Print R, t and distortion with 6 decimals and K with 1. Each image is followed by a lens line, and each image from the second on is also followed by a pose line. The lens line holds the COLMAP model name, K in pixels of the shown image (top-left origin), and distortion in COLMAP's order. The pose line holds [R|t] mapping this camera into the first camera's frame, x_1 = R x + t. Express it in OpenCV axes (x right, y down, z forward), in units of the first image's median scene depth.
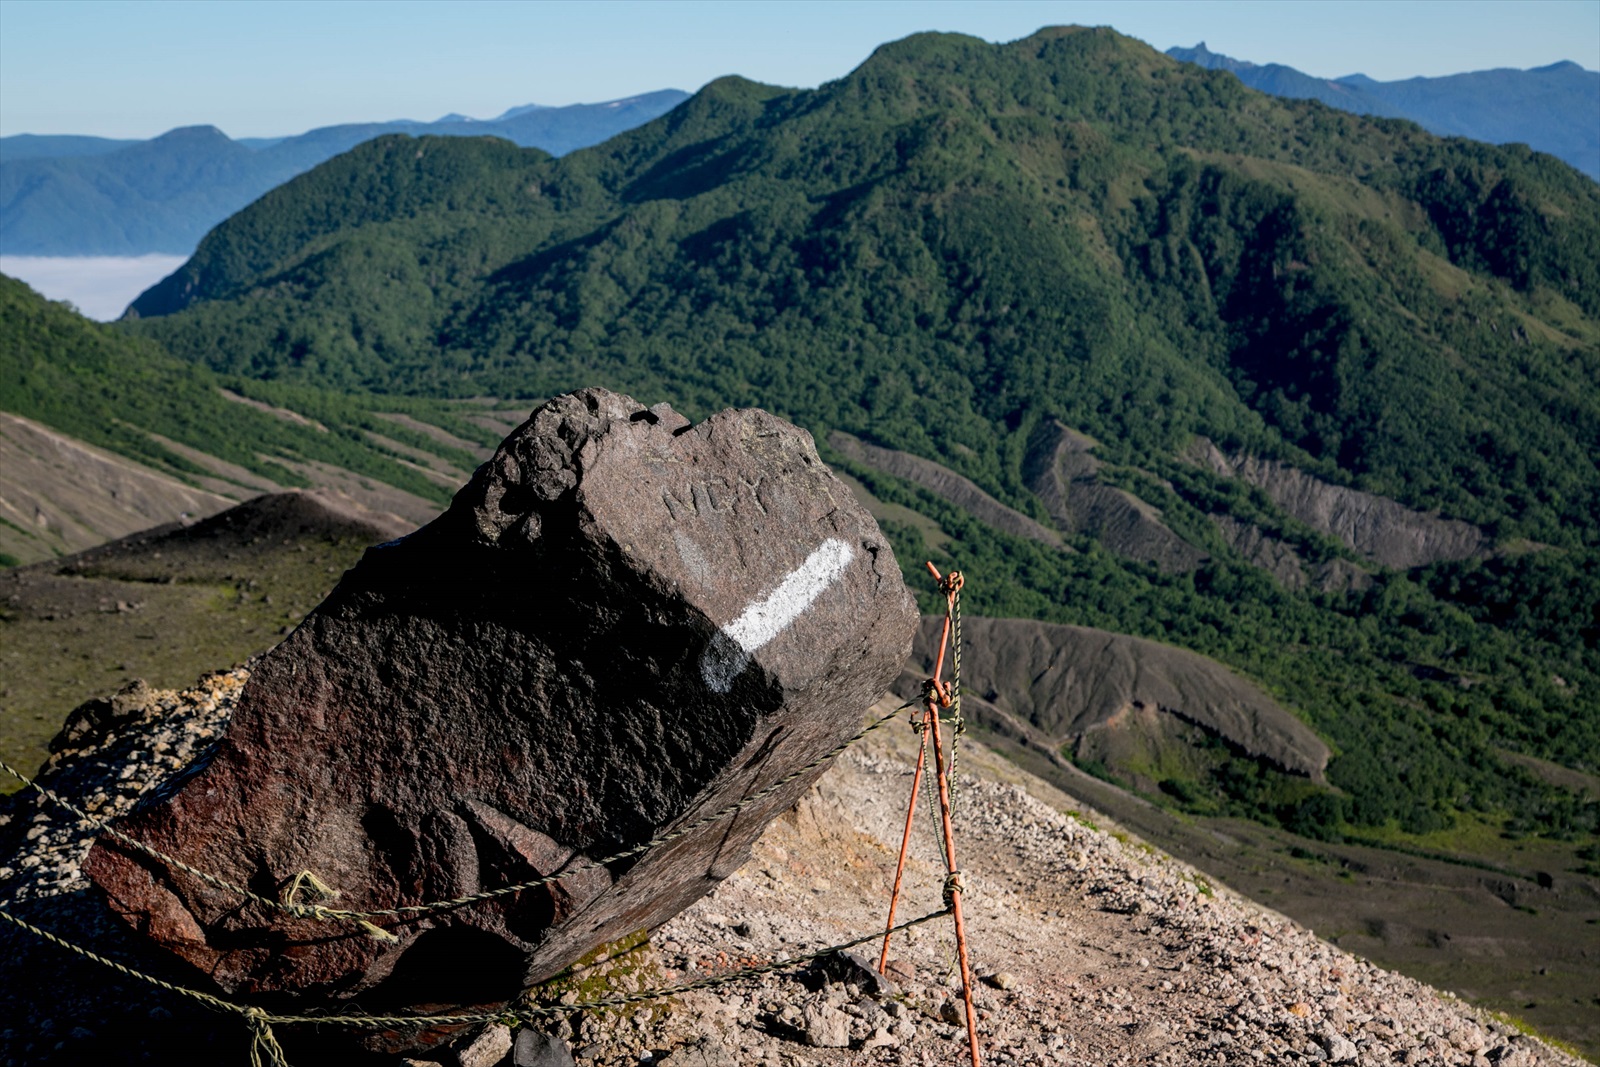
lens RADIAL K [[2728.1, 0, 793.7], [0, 2728.1, 504.5], [0, 0, 1]] dist [0.263353, 0.054981]
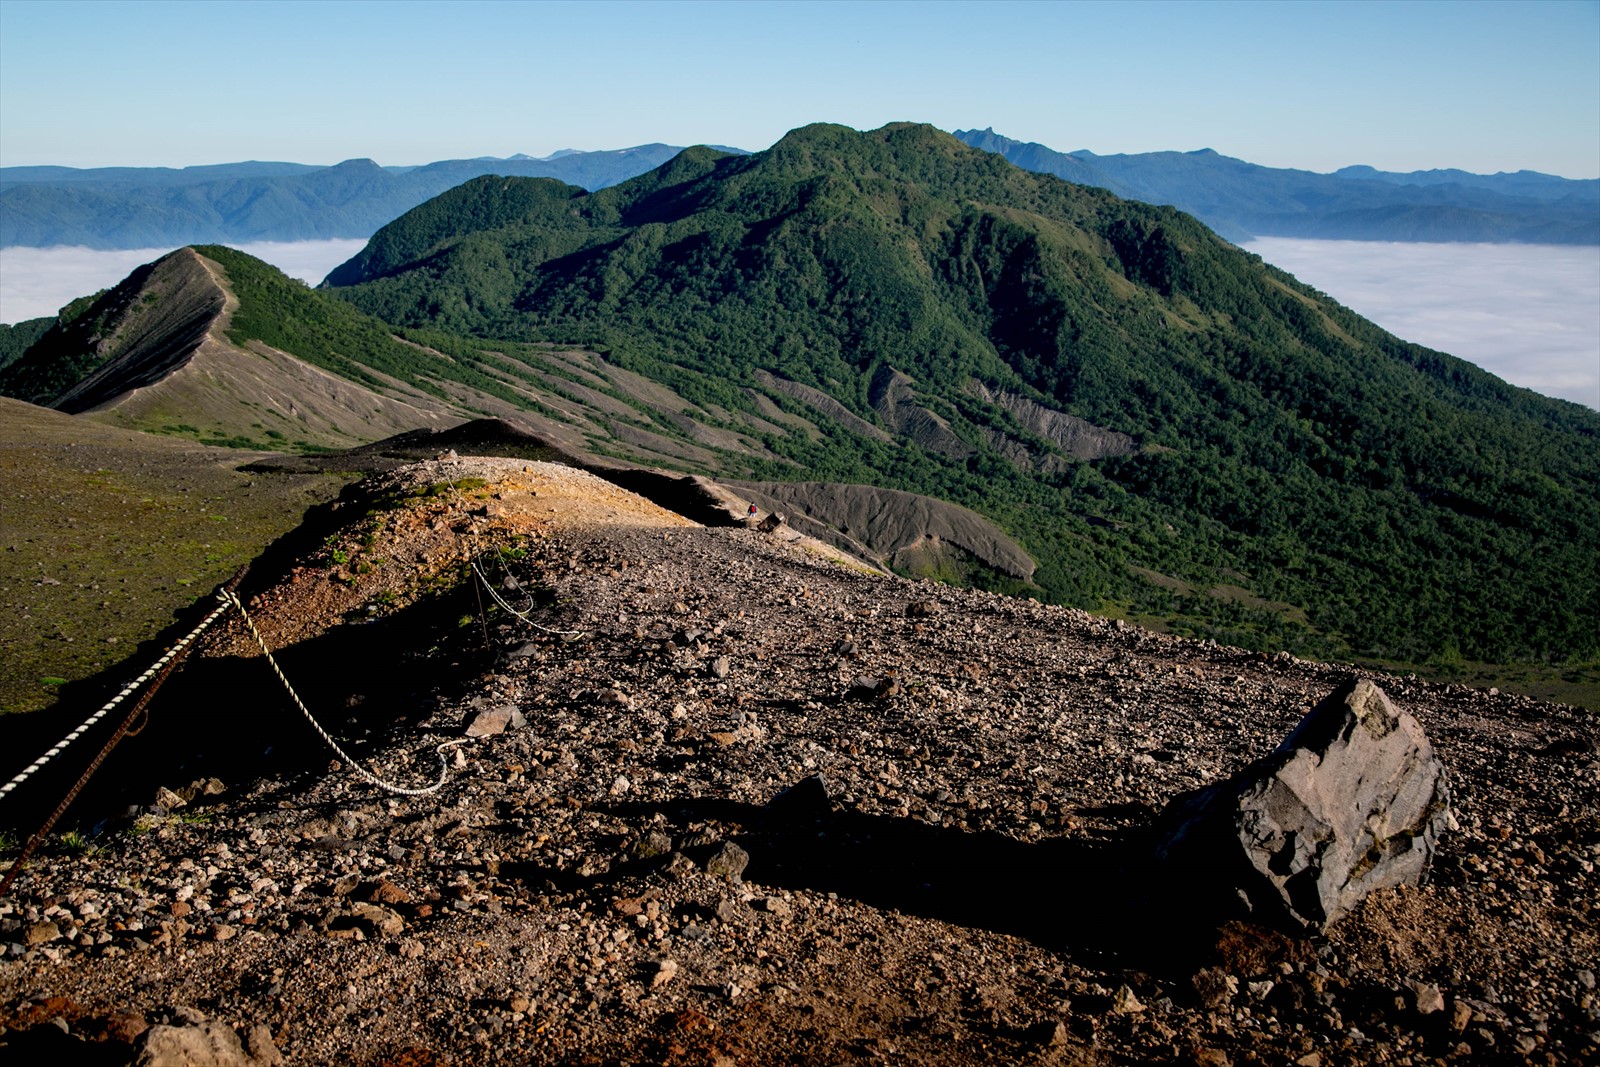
lens RADIAL K [[2728.1, 0, 793.7], [0, 2728.1, 504.5], [0, 0, 1]] dist [0.263353, 0.054981]
pose [[0.998860, 0.025553, 0.040324, -0.027514], [-0.028013, 0.997703, 0.061674, -0.047263], [-0.038656, -0.062733, 0.997281, -0.661840]]
